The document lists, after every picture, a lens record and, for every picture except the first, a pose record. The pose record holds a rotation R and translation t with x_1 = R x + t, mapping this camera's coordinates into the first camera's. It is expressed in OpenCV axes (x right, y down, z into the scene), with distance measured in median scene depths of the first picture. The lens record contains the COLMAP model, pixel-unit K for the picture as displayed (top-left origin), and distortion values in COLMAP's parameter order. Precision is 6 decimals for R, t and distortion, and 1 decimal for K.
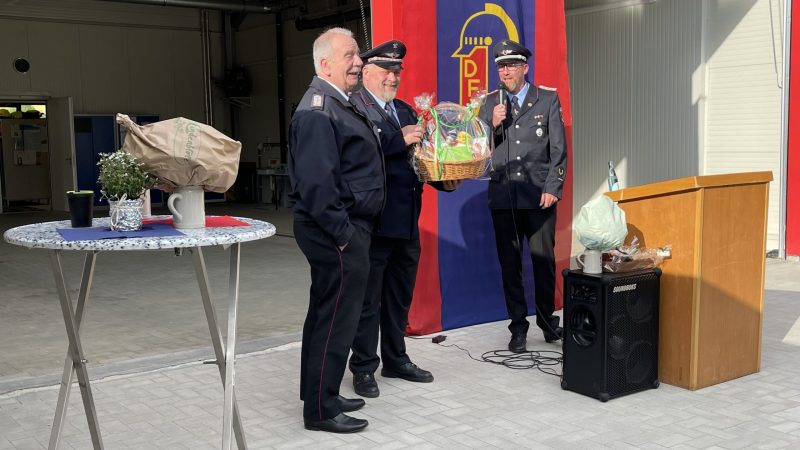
lens RADIAL K [[873.5, 0, 400.1], [0, 873.5, 222.4], [0, 0, 1]] dist [0.025033, 0.000000]
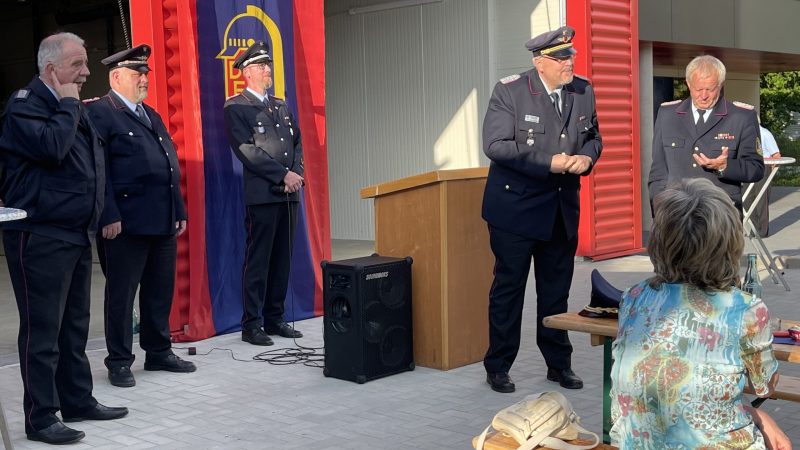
lens RADIAL K [[1100.4, 0, 399.0], [0, 1100.4, 228.1], [0, 0, 1]] dist [0.137171, 0.000000]
pose [[0.985517, -0.027630, 0.167312, 0.058395], [0.032224, 0.999173, -0.024804, 0.050244], [-0.166488, 0.029836, 0.985592, -0.327564]]
